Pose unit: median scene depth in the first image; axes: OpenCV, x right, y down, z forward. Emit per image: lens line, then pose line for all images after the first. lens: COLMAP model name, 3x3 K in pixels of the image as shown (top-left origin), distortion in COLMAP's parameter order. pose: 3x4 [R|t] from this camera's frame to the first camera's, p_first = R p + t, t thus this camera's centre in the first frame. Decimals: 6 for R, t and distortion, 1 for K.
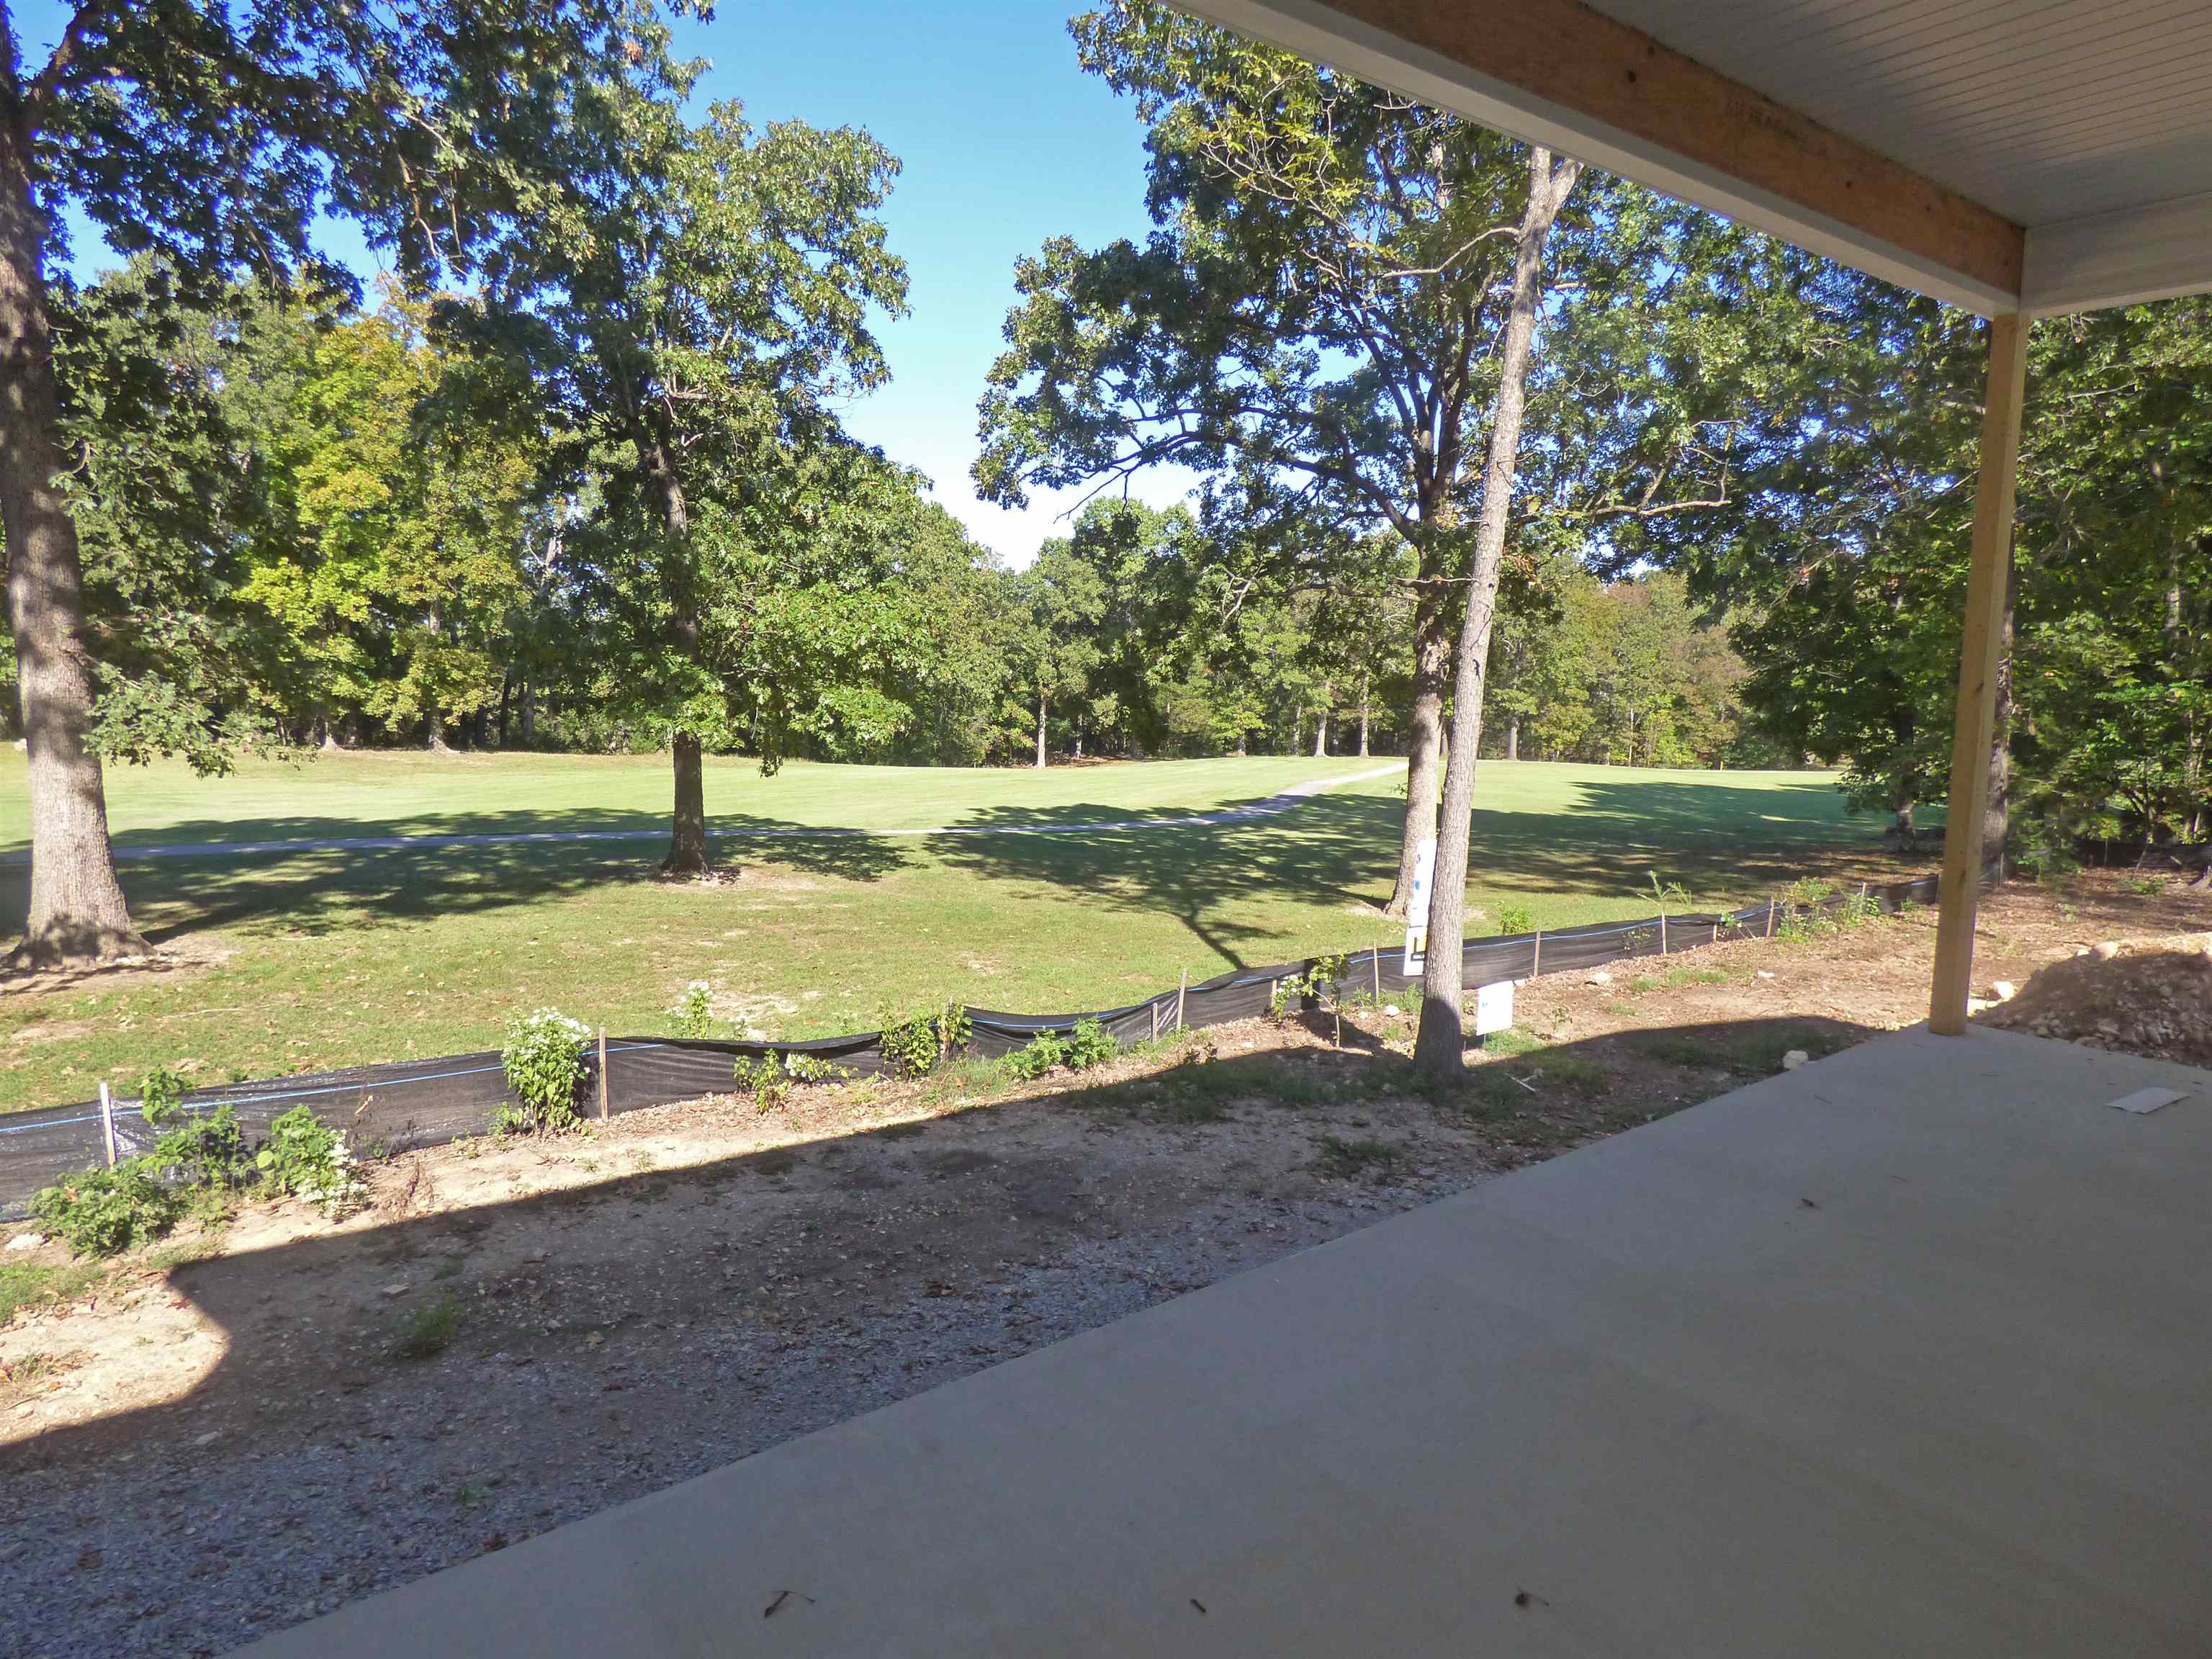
lens RADIAL K [[1376.2, 0, 1106.5], [0, 1376.2, 847.9], [0, 0, 1]] dist [-0.018261, 0.020026]
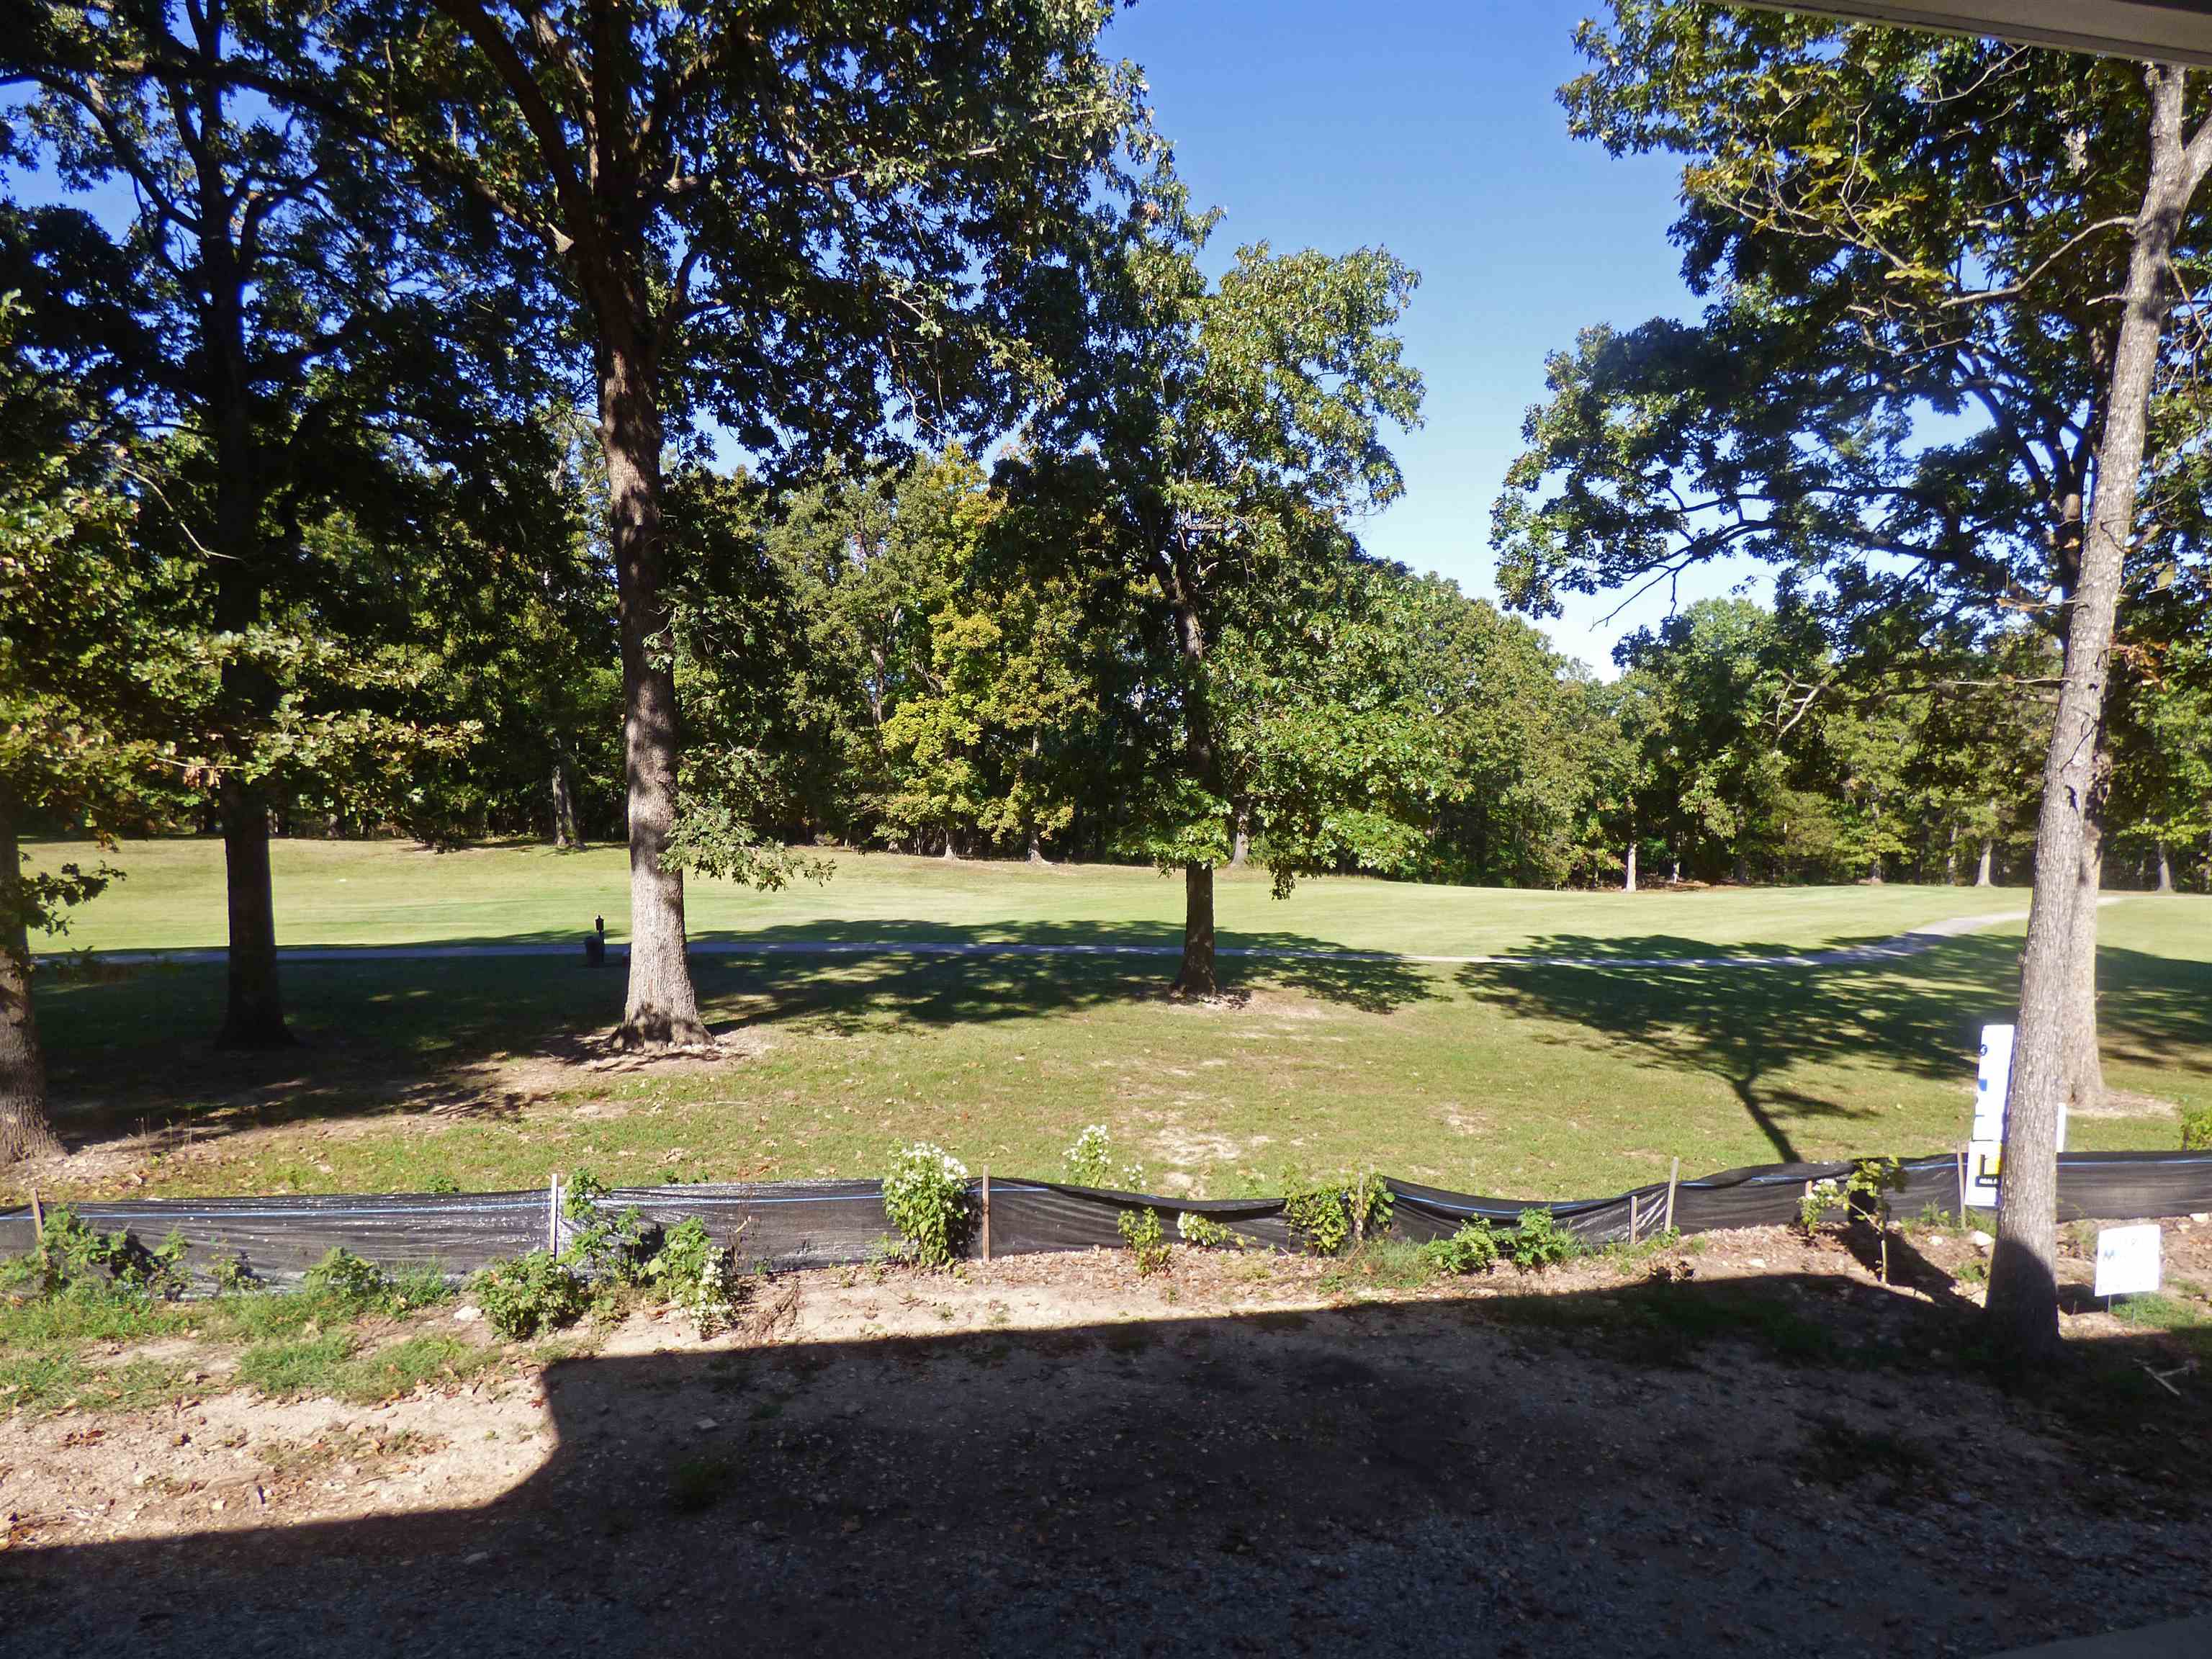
lens RADIAL K [[1371.7, 0, 1107.8], [0, 1371.7, 835.3], [0, 0, 1]] dist [-0.009067, -0.001598]
pose [[0.908674, 0.010530, -0.417374, 0.067488], [-0.048693, 0.995532, -0.080895, -0.016563], [0.414657, 0.093831, 0.905127, 0.076918]]
